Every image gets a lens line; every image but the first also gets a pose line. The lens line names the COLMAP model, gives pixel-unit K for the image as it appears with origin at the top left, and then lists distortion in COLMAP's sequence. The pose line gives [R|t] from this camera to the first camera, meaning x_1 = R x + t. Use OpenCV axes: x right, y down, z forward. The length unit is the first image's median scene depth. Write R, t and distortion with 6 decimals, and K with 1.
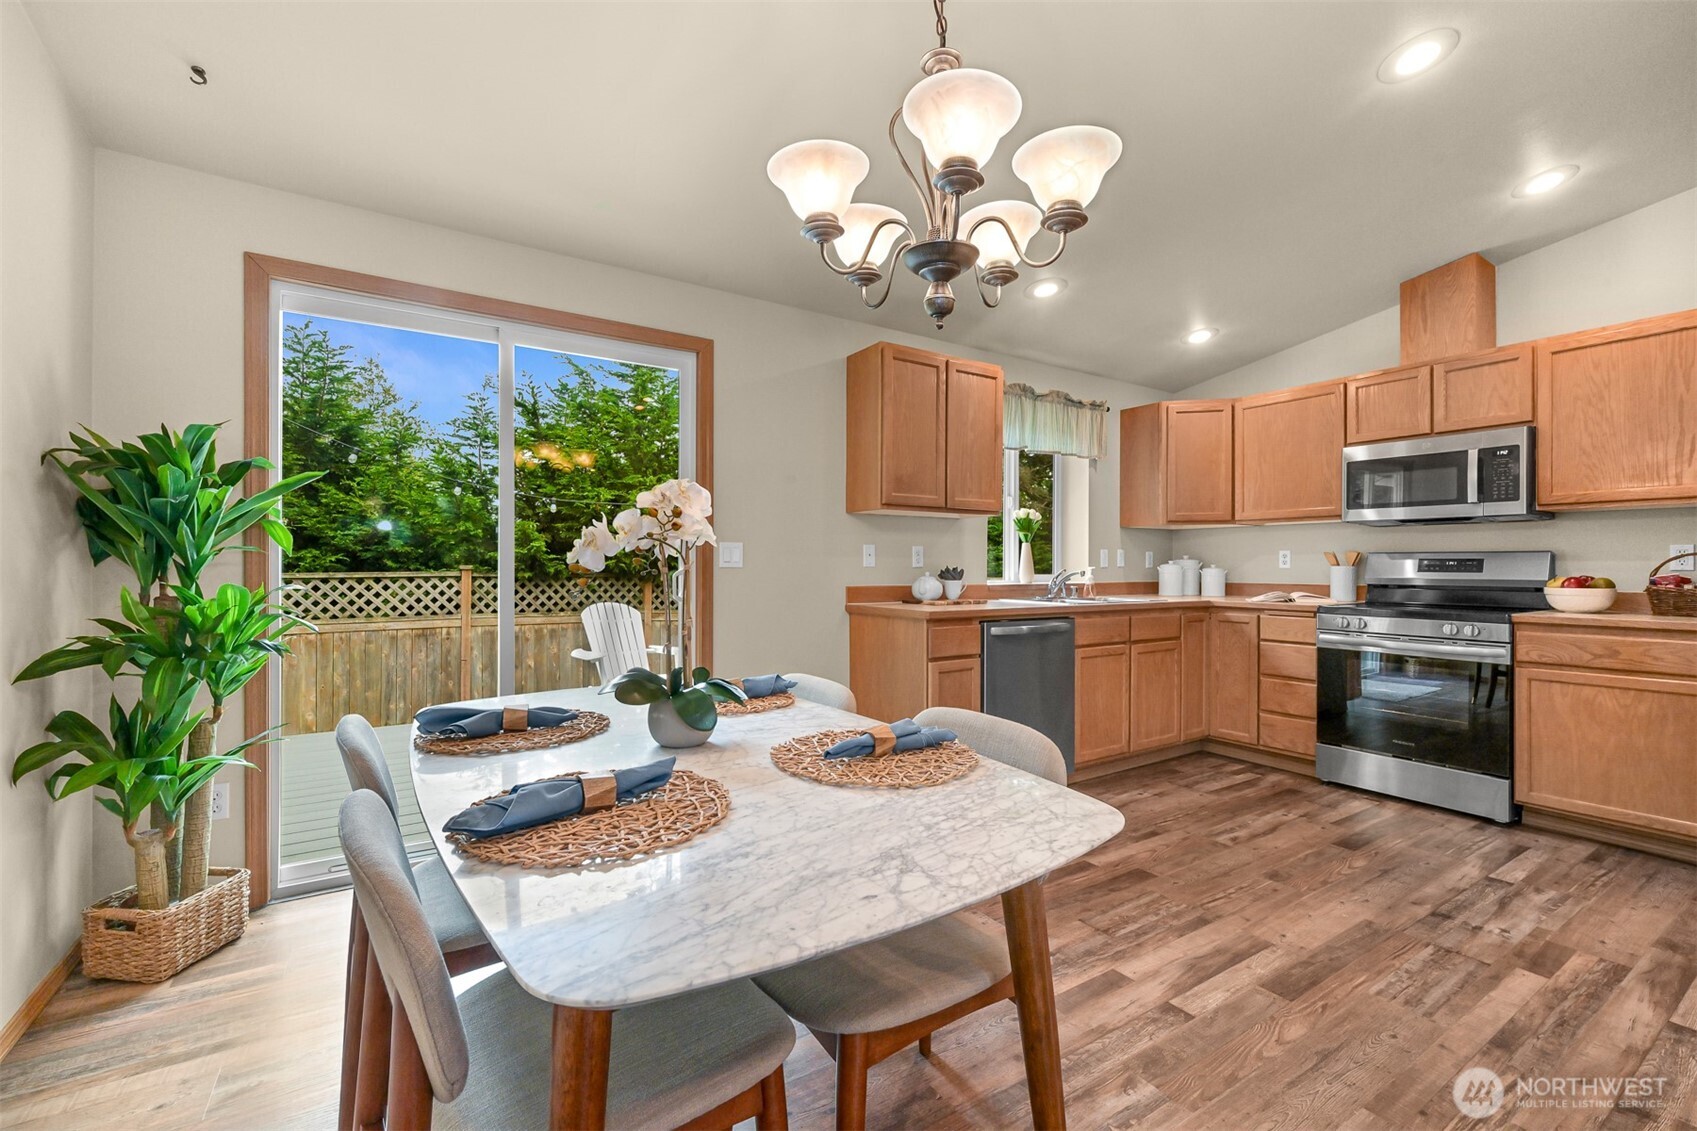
lens RADIAL K [[717.3, 0, 858.2], [0, 717.3, 568.0], [0, 0, 1]] dist [0.000632, -0.000527]
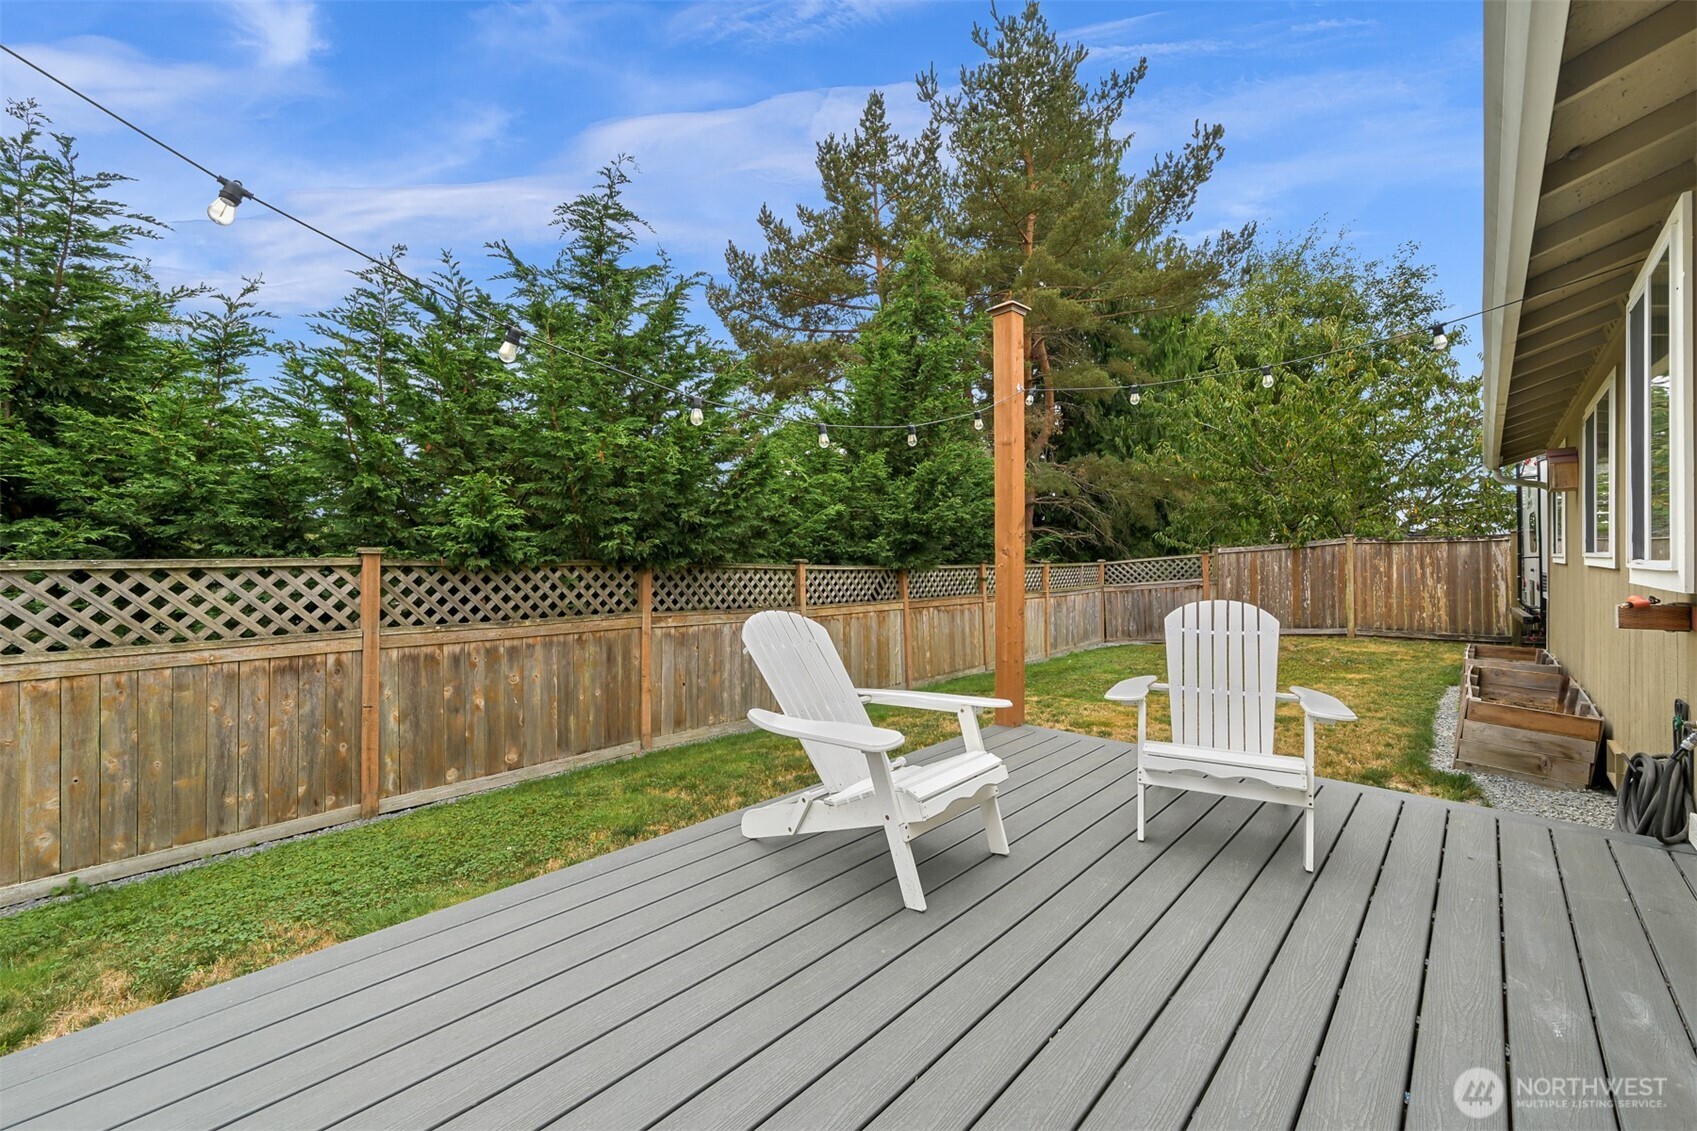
lens RADIAL K [[676.0, 0, 872.8], [0, 676.0, 561.7], [0, 0, 1]] dist [-0.006556, 0.001720]
pose [[0.970559, -0.007068, 0.240760, -0.303560], [0.006158, 0.999971, 0.004534, 0.009230], [-0.240785, -0.002918, 0.970574, 0.391330]]
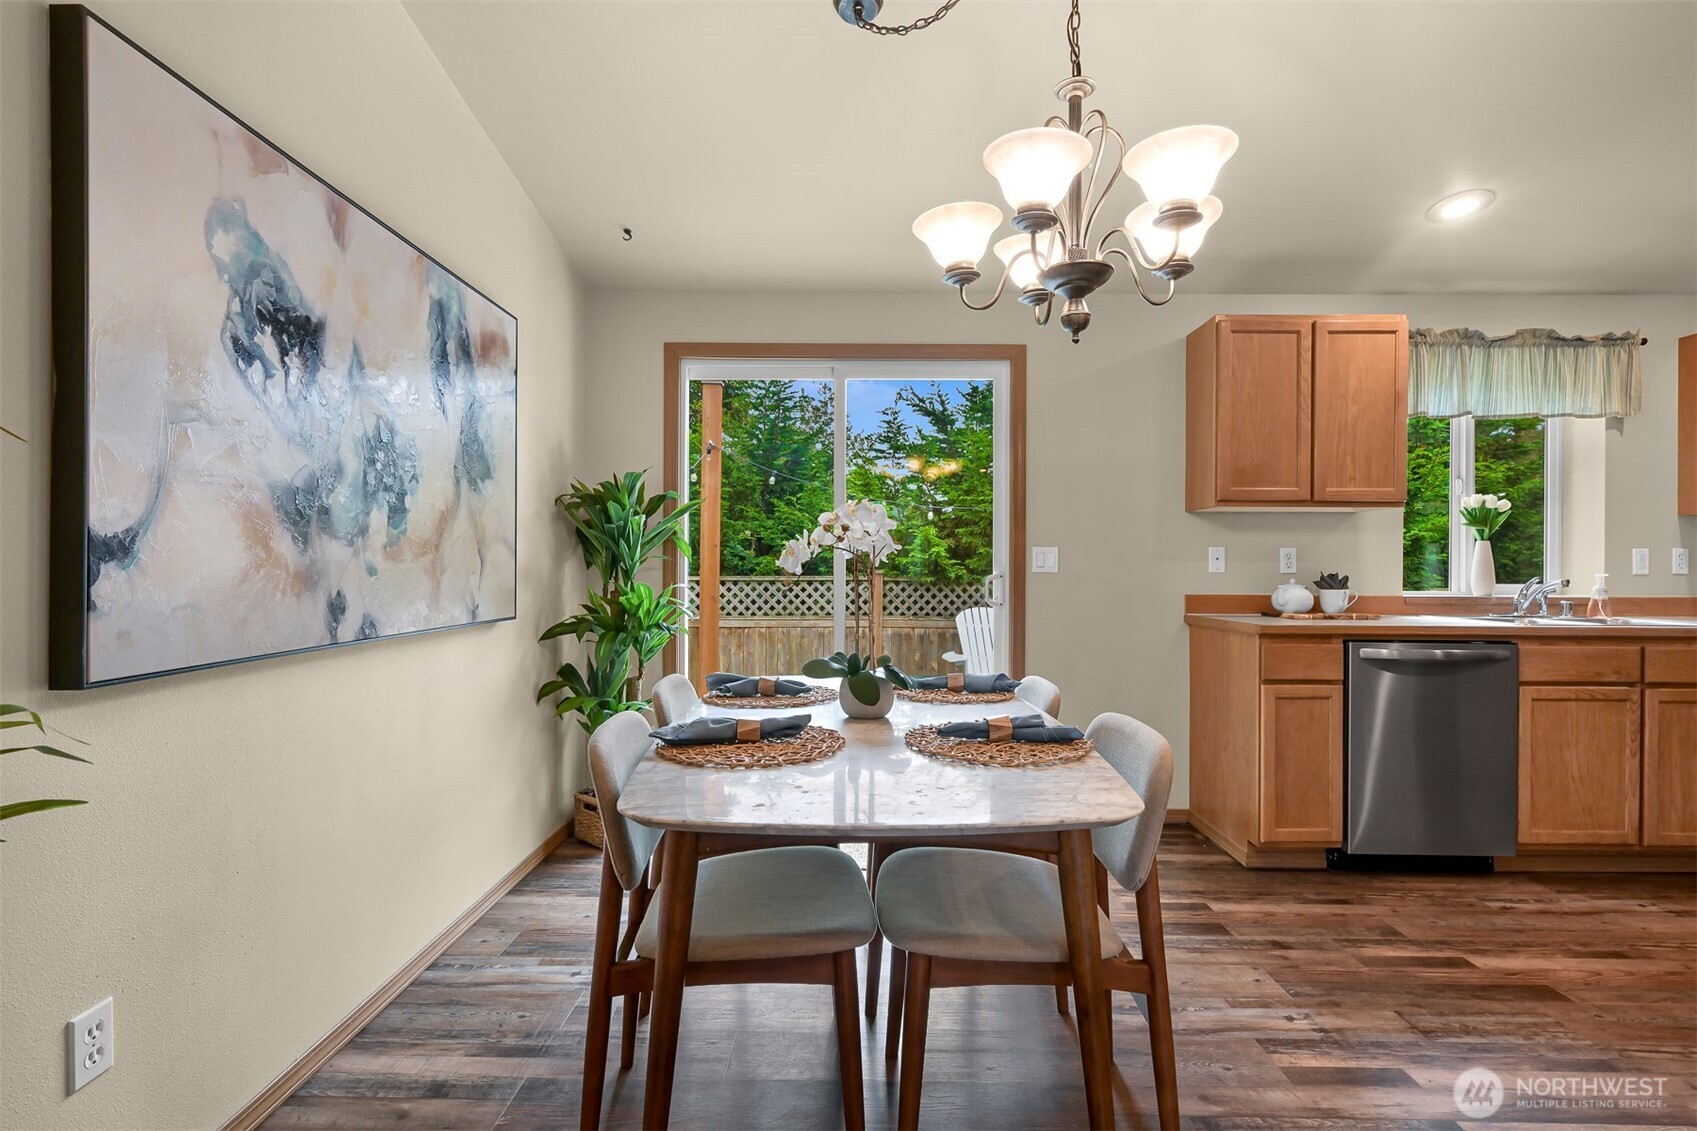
lens RADIAL K [[808.4, 0, 856.1], [0, 808.4, 570.0], [0, 0, 1]] dist [0.001841, -0.000065]
pose [[0.835289, 0.001866, -0.549808, 0.098425], [-0.004343, 0.999985, -0.003205, 0.000185], [0.549794, 0.005065, 0.835285, -0.030862]]
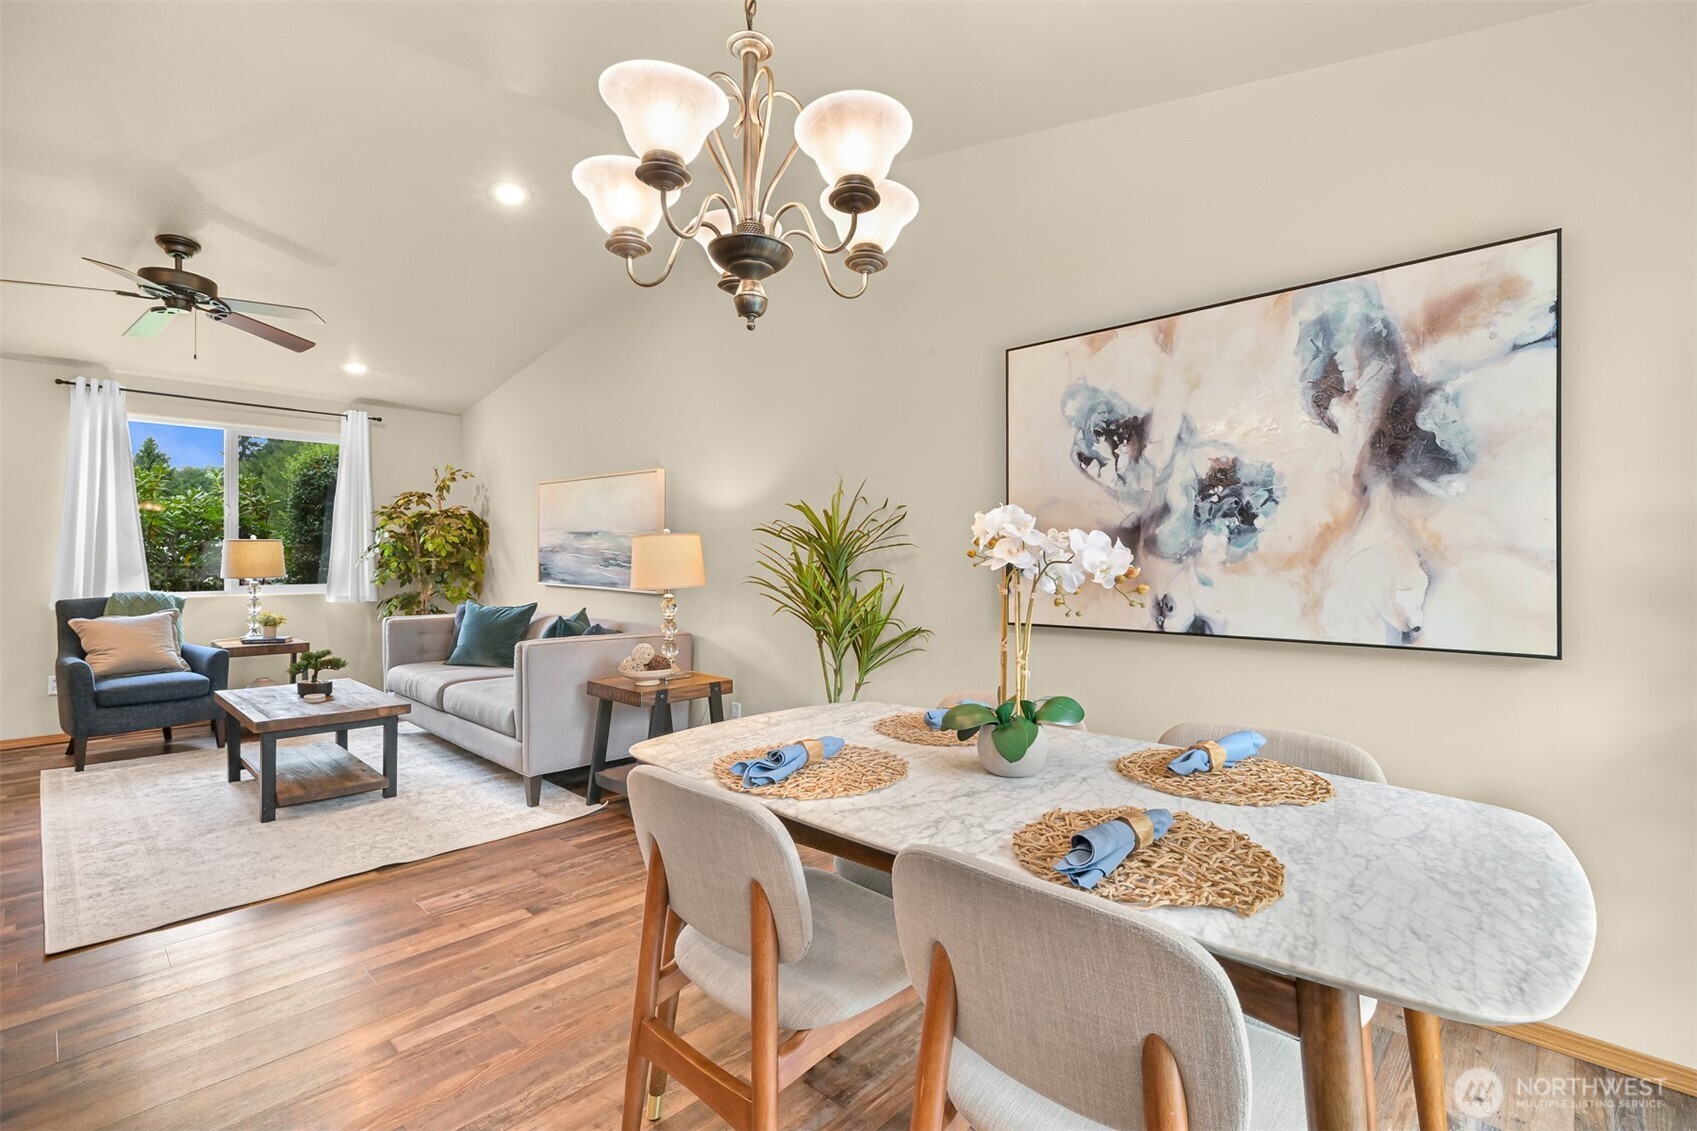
lens RADIAL K [[808.4, 0, 829.2], [0, 808.4, 553.4], [0, 0, 1]] dist [0.001841, -0.000065]
pose [[-0.982660, -0.005747, -0.185326, 0.039136], [-0.005685, 0.999983, -0.000866, -0.010495], [0.185328, 0.000203, -0.982677, 0.411529]]
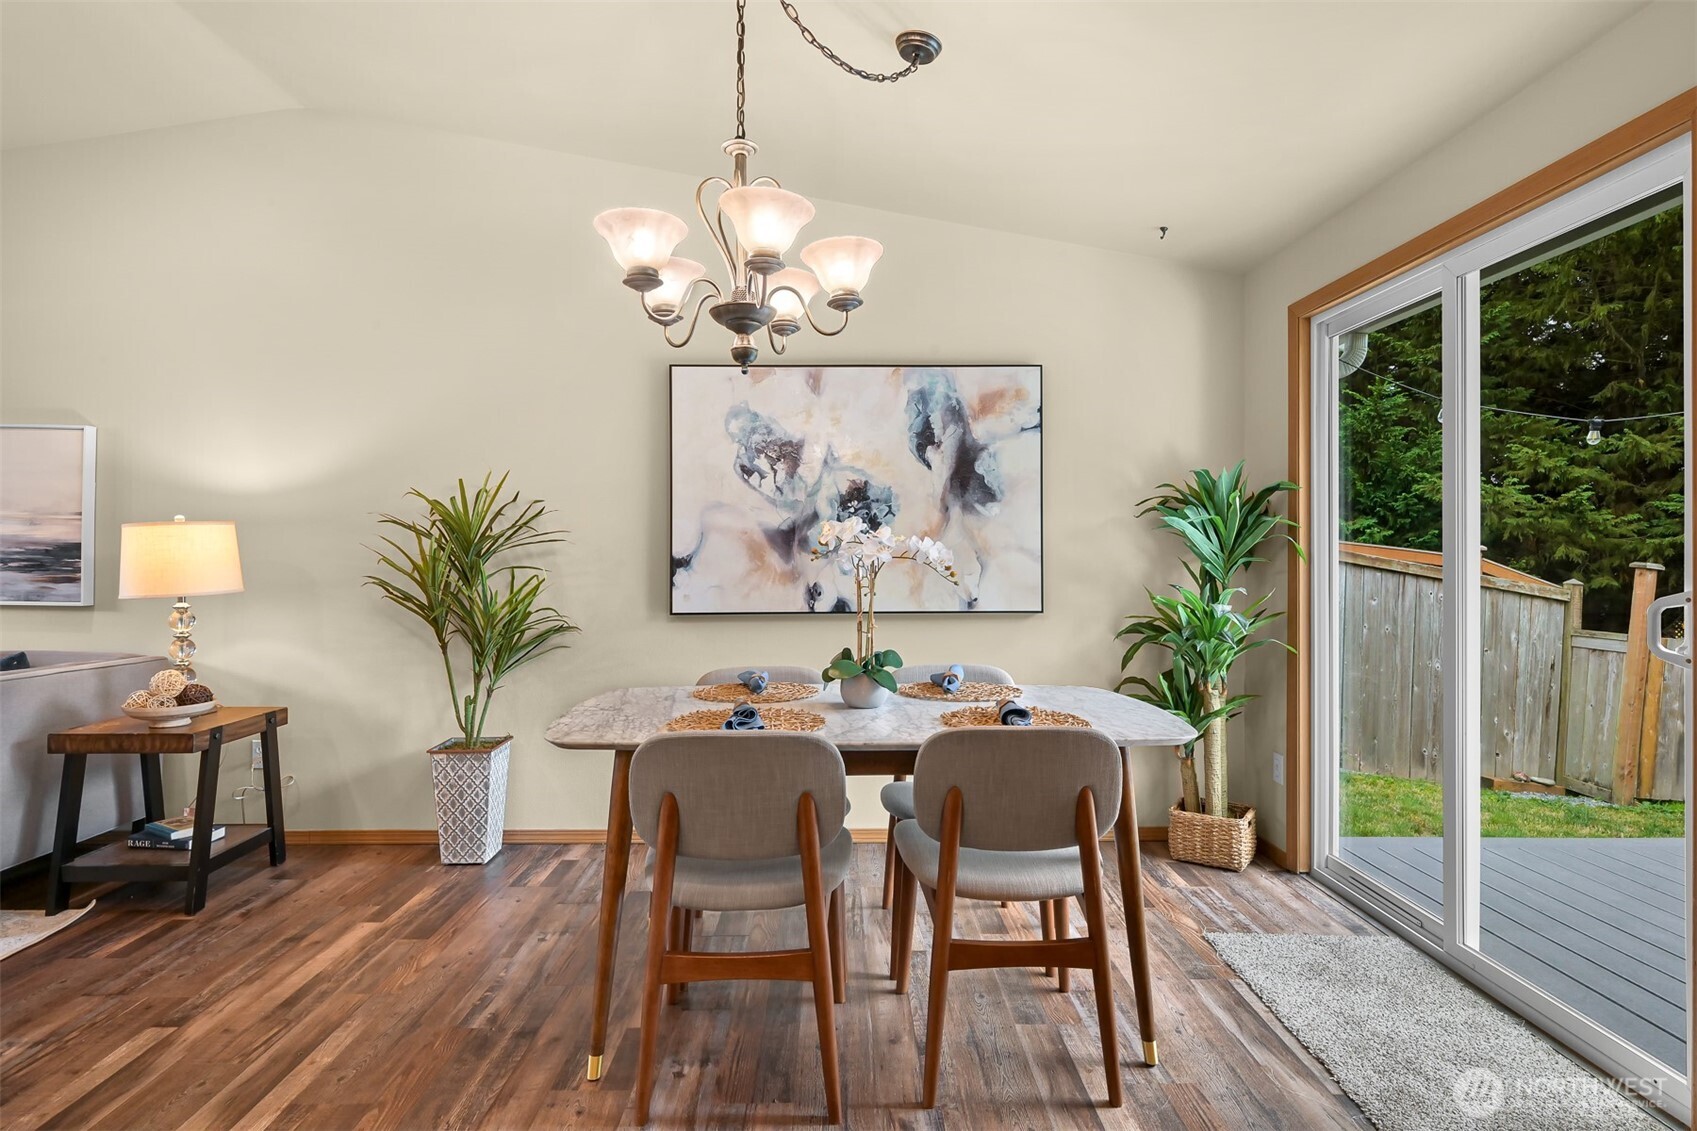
lens RADIAL K [[908.9, 0, 855.0], [0, 908.9, 552.2], [0, 0, 1]] dist [0.002455, -0.002415]
pose [[-0.543696, -0.008421, -0.839240, 0.246160], [-0.007124, 0.999960, -0.005418, -0.008233], [0.839252, 0.003033, -0.543734, 0.387474]]
